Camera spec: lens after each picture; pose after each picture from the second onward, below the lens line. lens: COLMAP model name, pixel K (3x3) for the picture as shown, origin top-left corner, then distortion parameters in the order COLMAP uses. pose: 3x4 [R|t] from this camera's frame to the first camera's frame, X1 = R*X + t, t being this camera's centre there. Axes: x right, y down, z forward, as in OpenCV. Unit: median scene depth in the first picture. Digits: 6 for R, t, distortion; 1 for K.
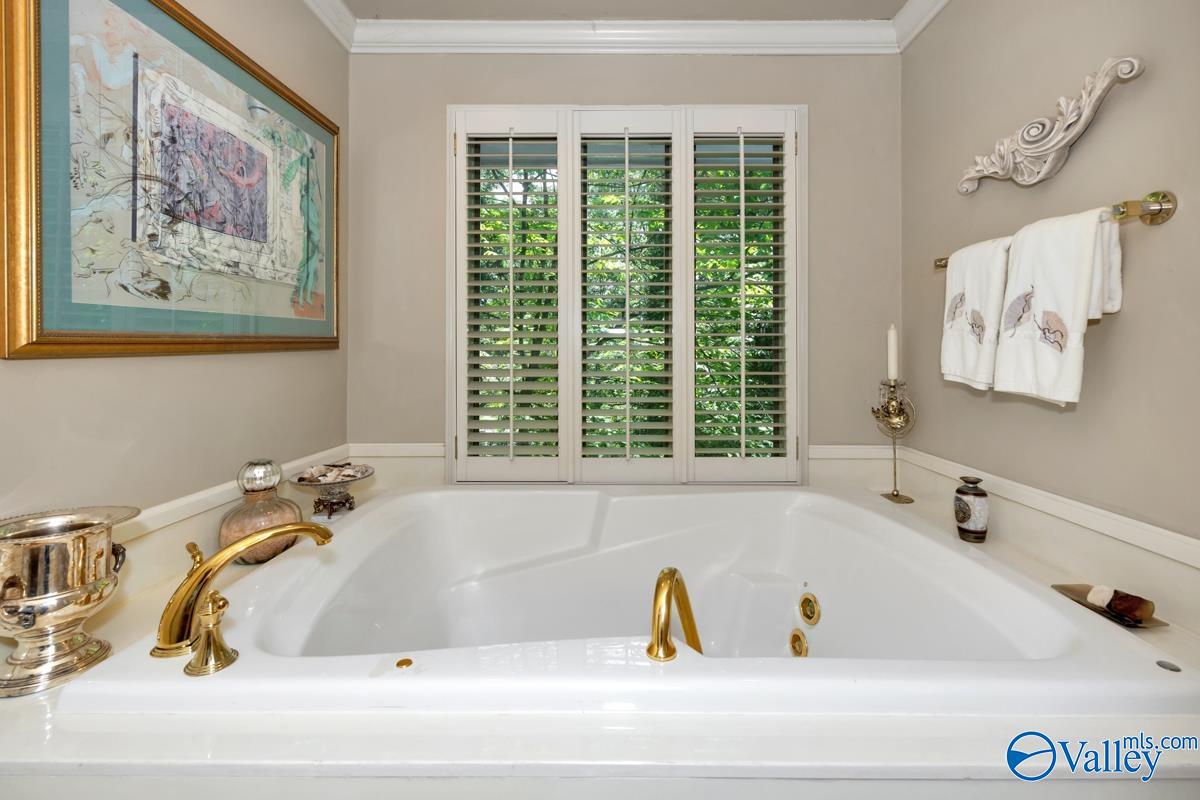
lens RADIAL K [[534.1, 0, 602.7], [0, 534.1, 354.5], [0, 0, 1]] dist [0.000691, -0.000207]
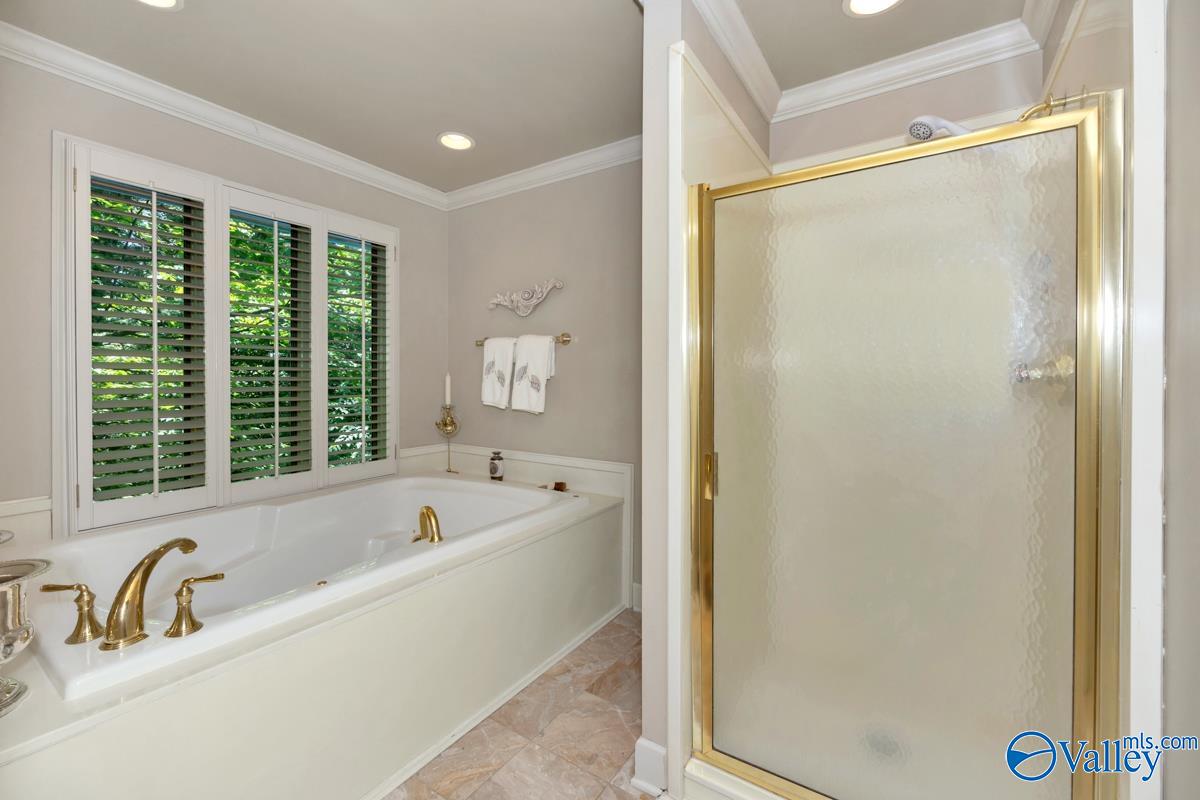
lens RADIAL K [[495.5, 0, 596.5], [0, 495.5, 397.9], [0, 0, 1]] dist [-0.000438, 0.000049]
pose [[0.548196, -0.031678, 0.835750, -0.685276], [-0.004110, 0.999168, 0.040568, -0.054190], [-0.836340, -0.025675, 0.547610, -0.357893]]
